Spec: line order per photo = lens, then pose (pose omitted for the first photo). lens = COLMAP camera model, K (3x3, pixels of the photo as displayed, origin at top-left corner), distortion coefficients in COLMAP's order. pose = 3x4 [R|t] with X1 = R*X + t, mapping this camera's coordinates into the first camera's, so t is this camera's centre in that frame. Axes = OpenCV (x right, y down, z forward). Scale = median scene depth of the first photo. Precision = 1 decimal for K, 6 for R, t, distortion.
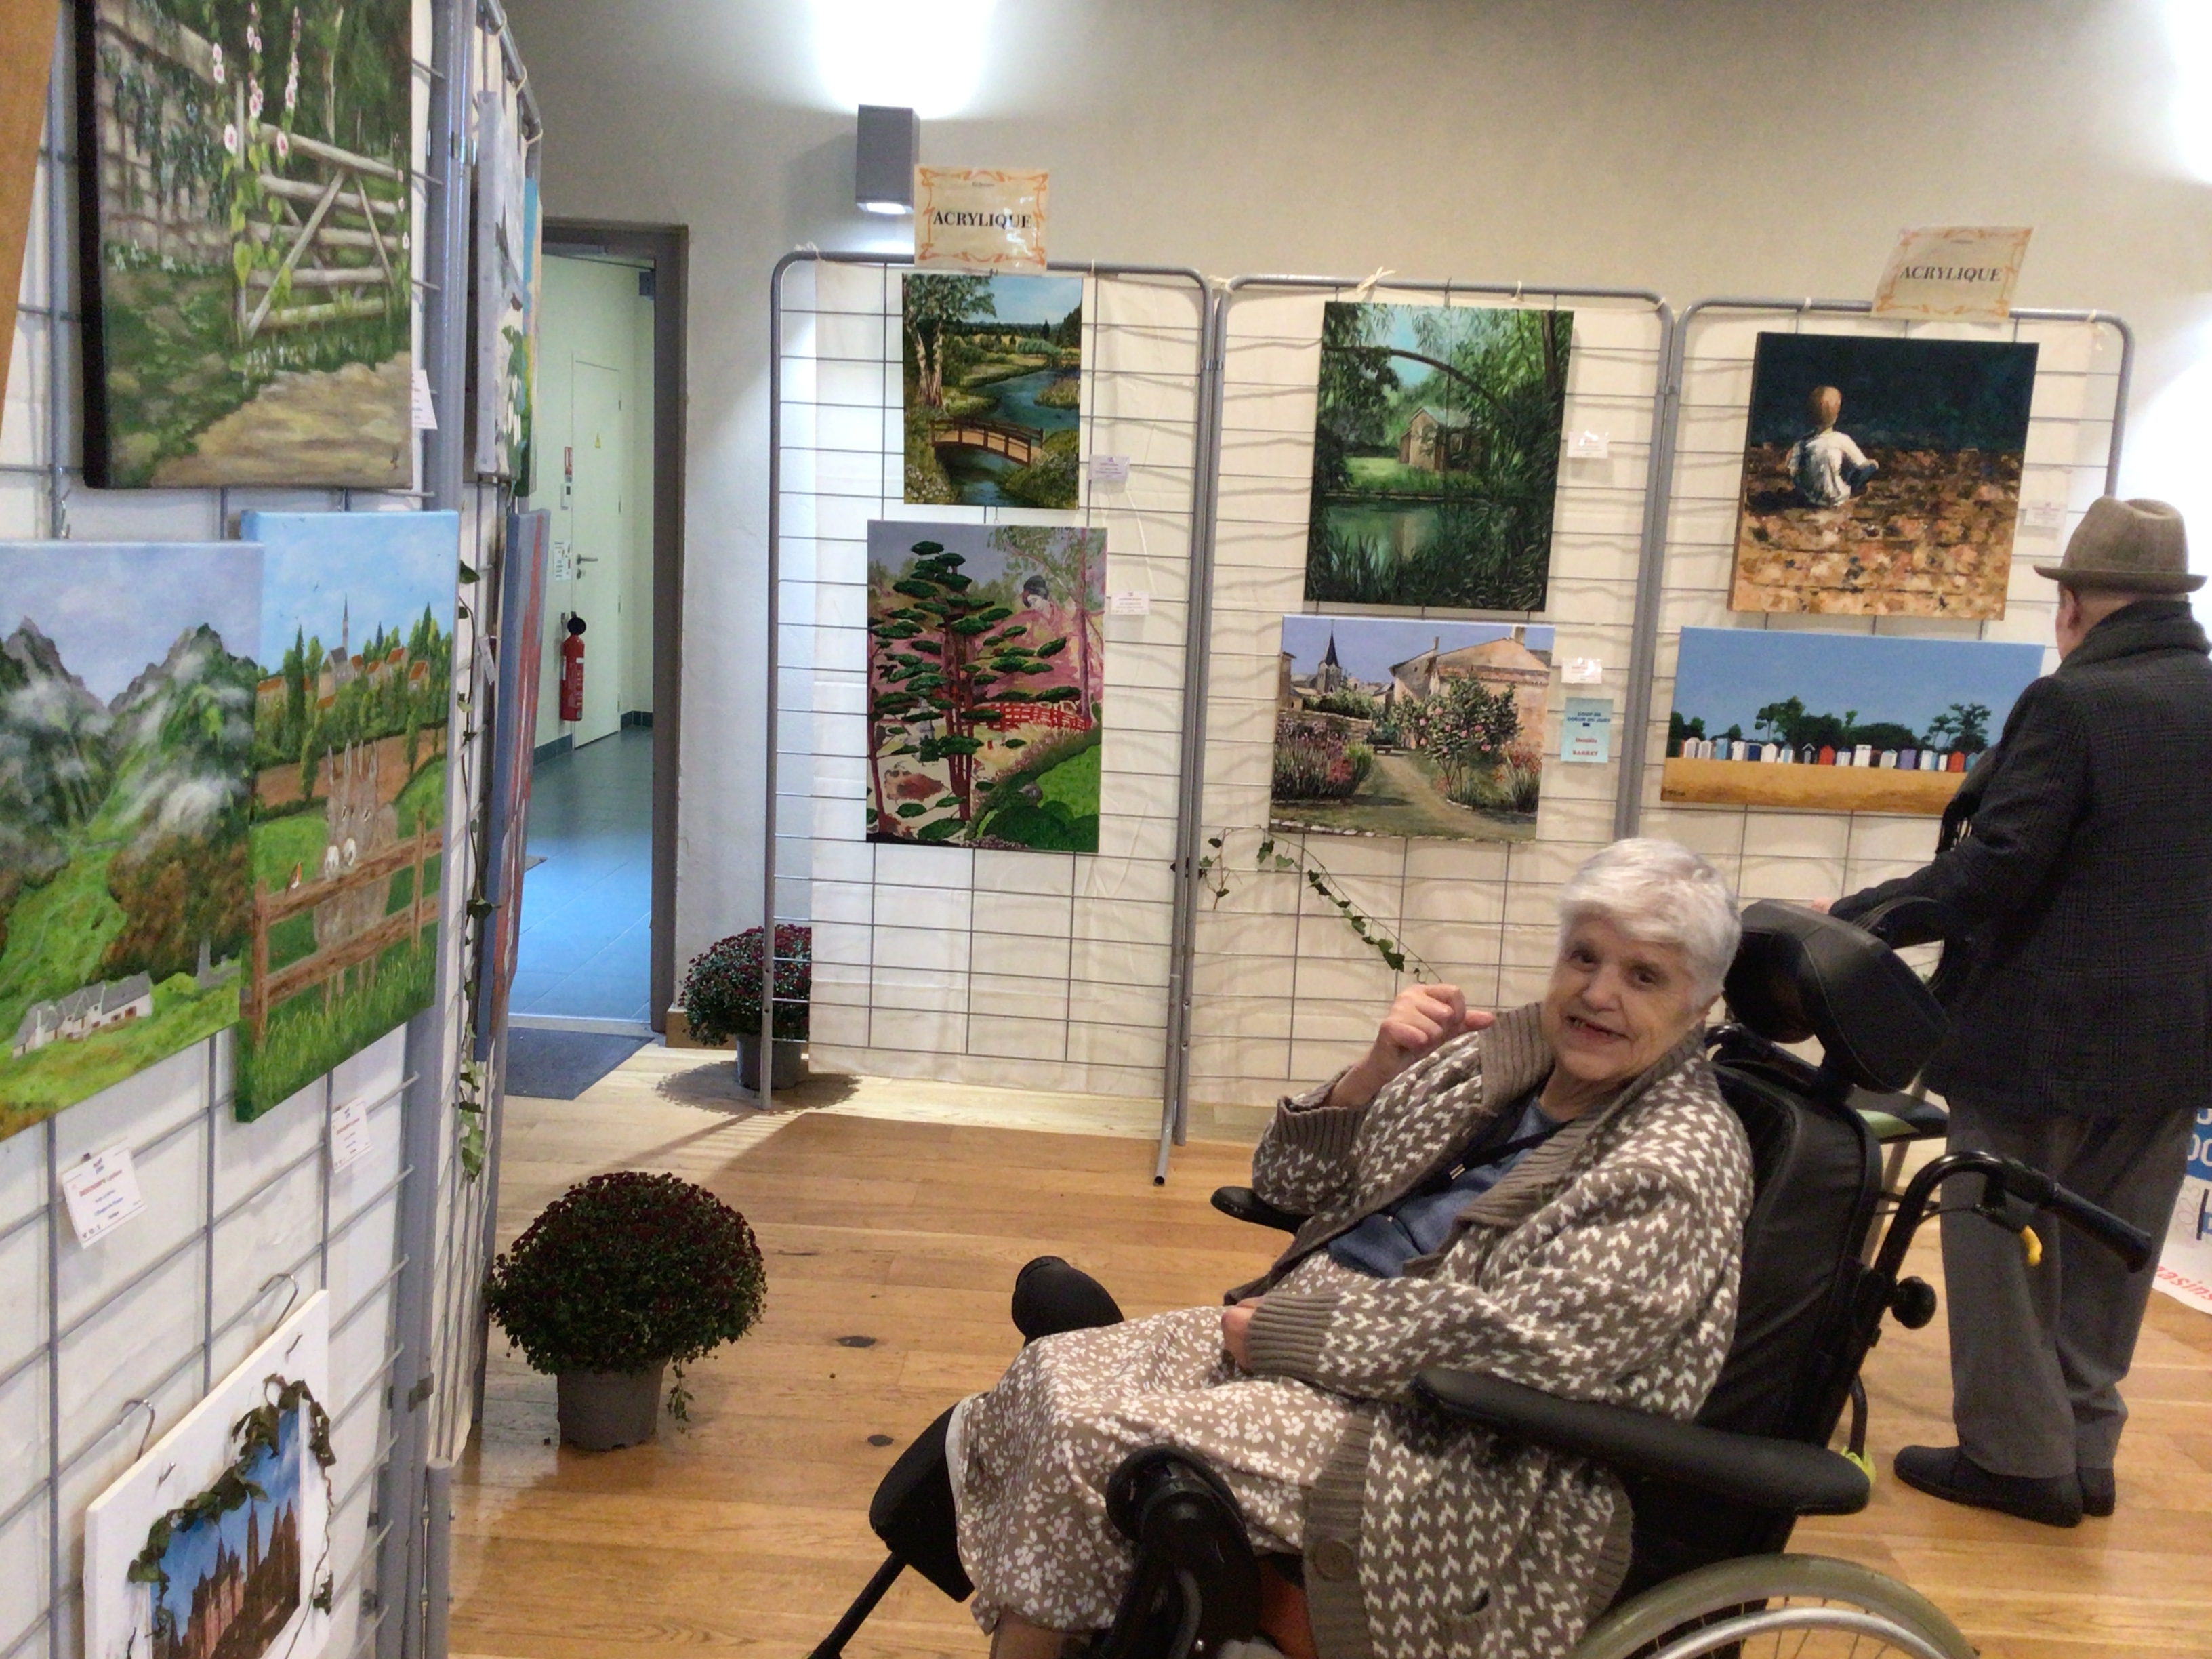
lens RADIAL K [[2027.1, 0, 1133.1], [0, 2027.1, 836.0], [0, 0, 1]] dist [0.127835, -0.244993]
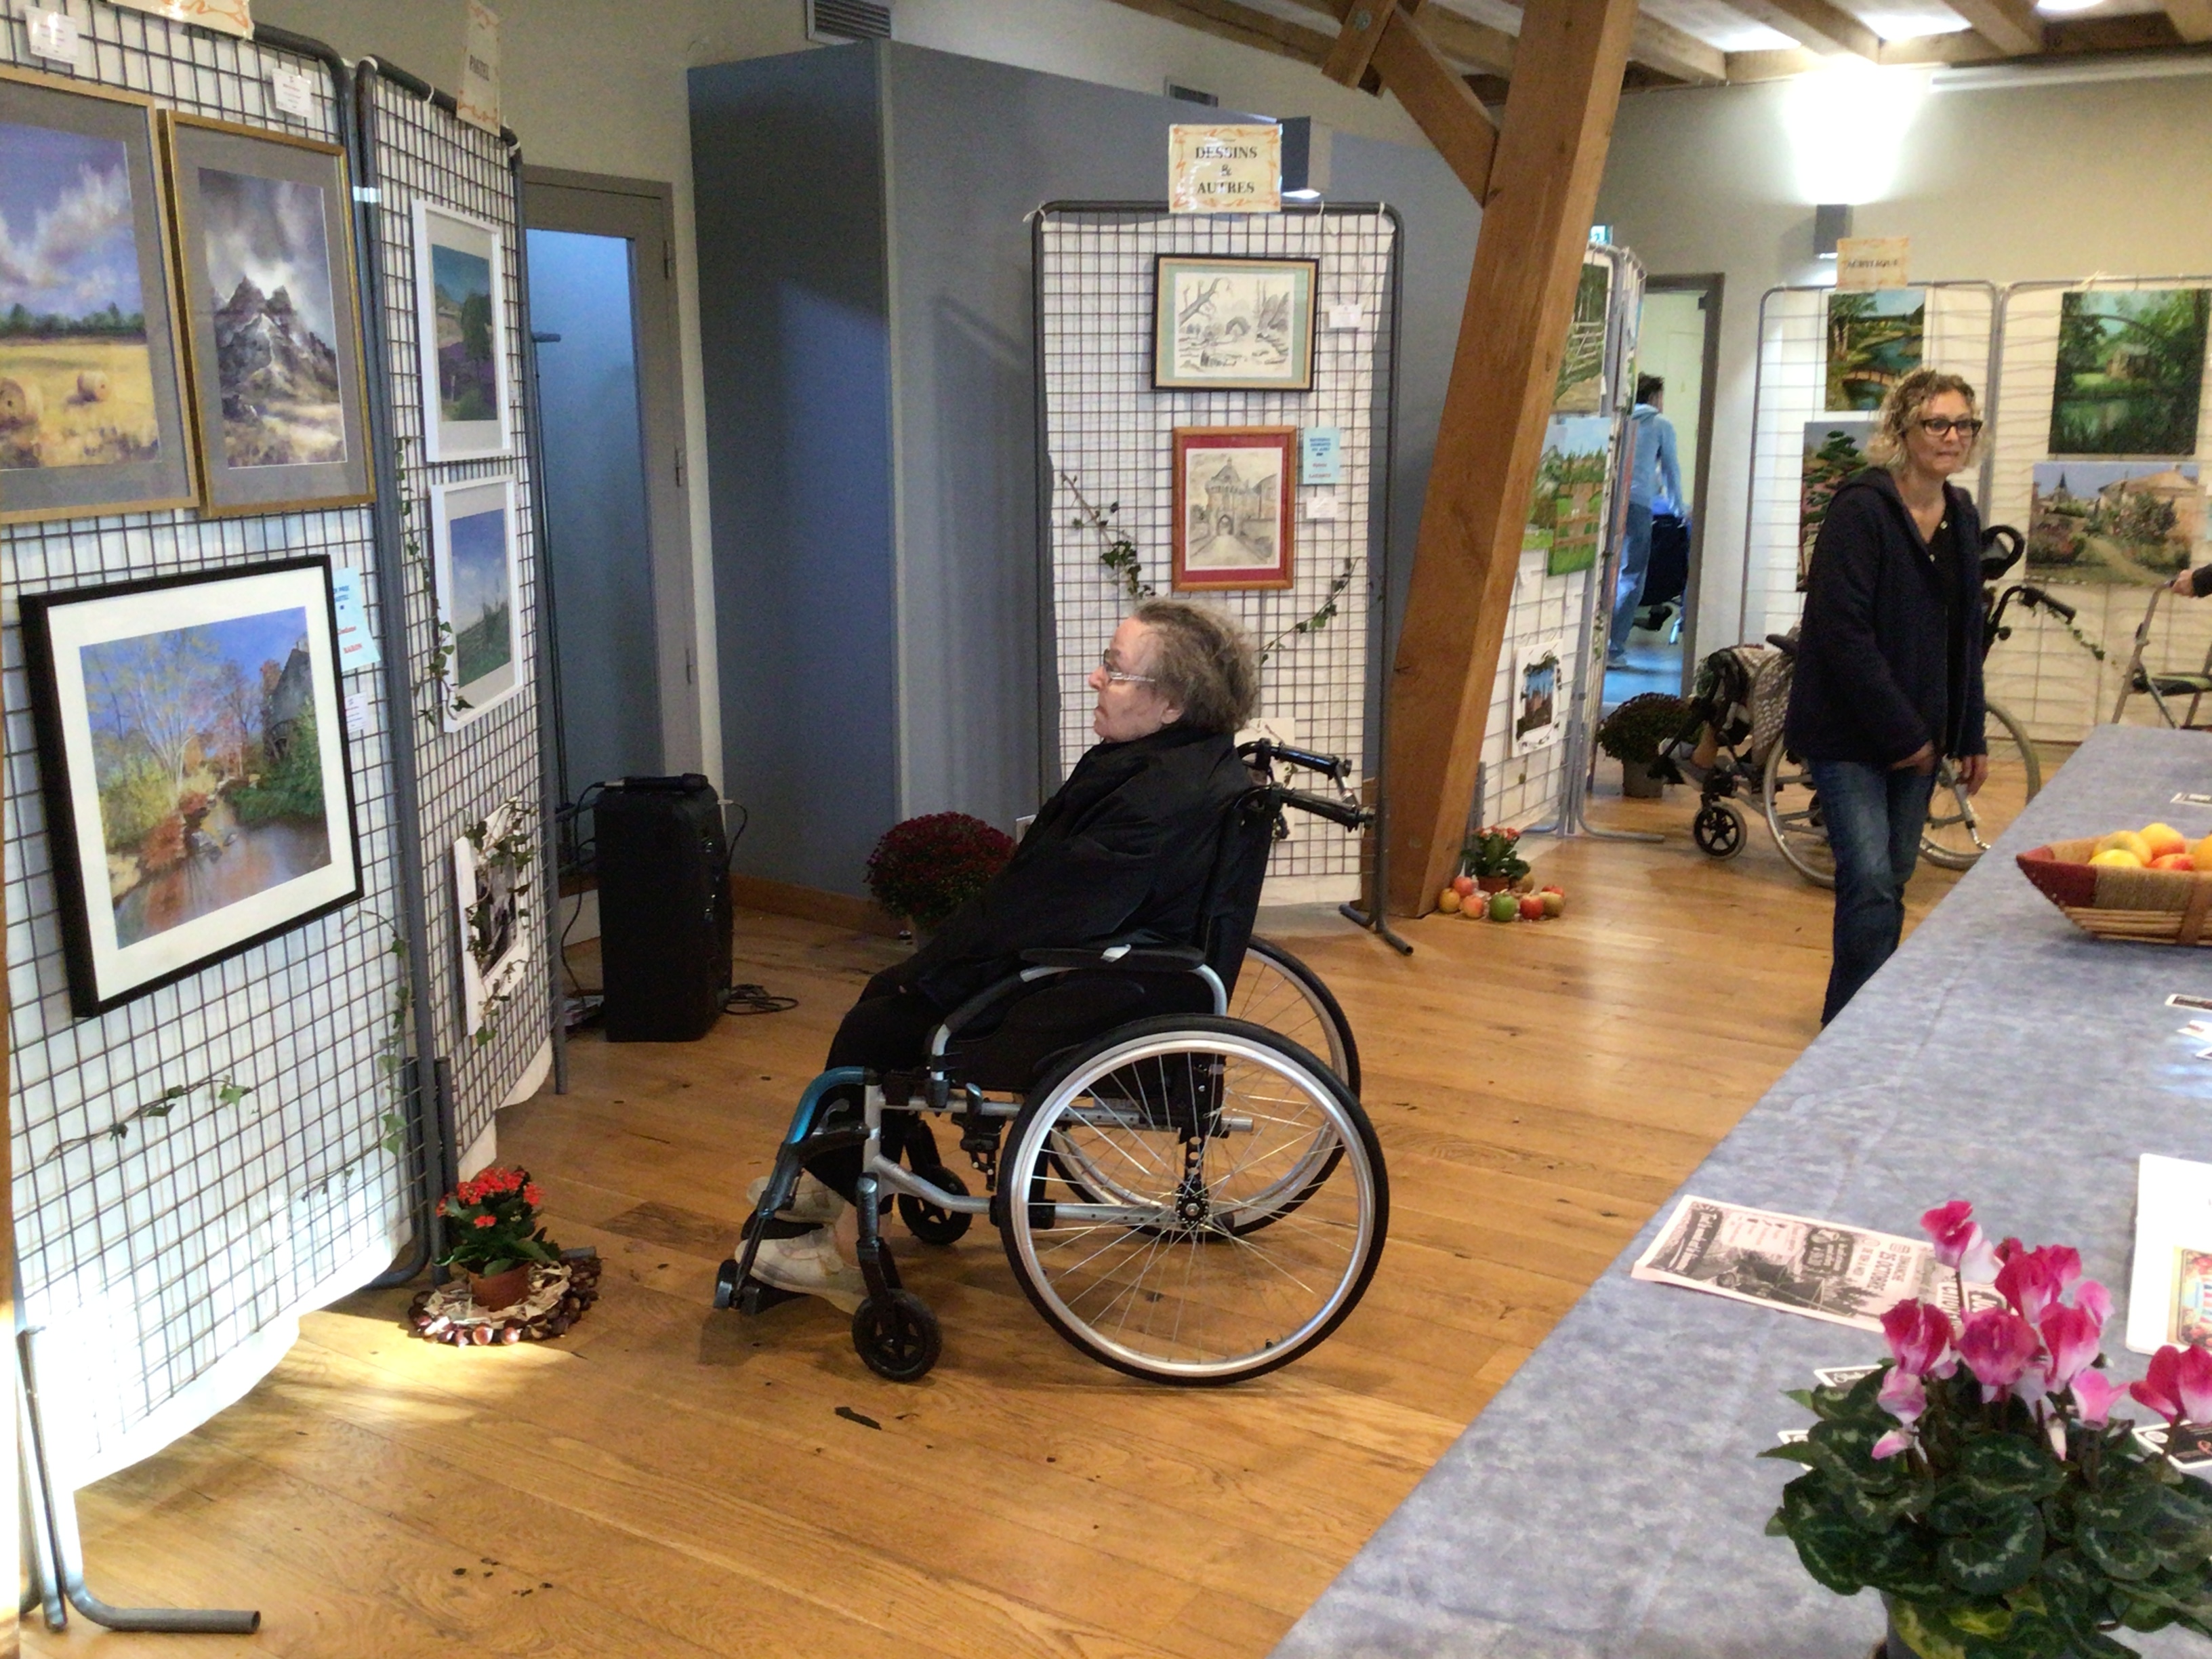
lens RADIAL K [[2032.2, 0, 1106.0], [0, 2032.2, 829.5], [0, 0, 1]] dist [0.115762, -0.180694]
pose [[0.862471, 0.056740, -0.502915, 0.309565], [-0.044353, 0.998346, 0.036572, 0.193009], [0.504159, -0.009237, 0.863562, -1.047910]]
